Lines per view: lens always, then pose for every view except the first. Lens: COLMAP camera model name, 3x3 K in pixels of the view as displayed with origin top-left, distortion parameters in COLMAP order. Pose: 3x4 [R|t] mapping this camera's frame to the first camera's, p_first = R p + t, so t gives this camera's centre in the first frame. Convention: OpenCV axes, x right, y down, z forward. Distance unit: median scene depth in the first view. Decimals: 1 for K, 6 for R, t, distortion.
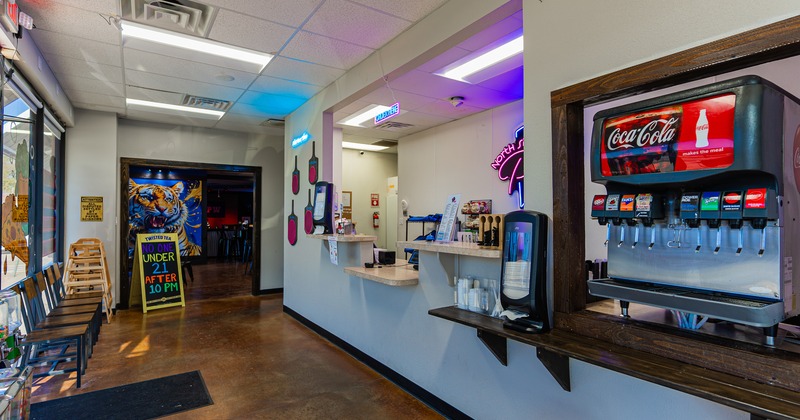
lens RADIAL K [[387.4, 0, 399.2], [0, 387.4, 213.0], [0, 0, 1]] dist [0.002490, 0.000283]
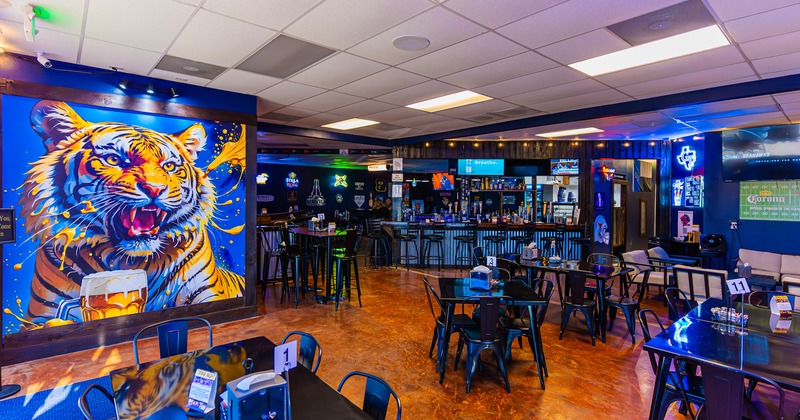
lens RADIAL K [[387.4, 0, 400.5], [0, 387.4, 203.2], [0, 0, 1]] dist [0.002490, 0.000283]
pose [[0.991455, -0.003454, 0.130405, -0.412103], [0.001604, 0.999897, 0.014287, -0.001673], [-0.130441, -0.013955, 0.991358, 0.572153]]
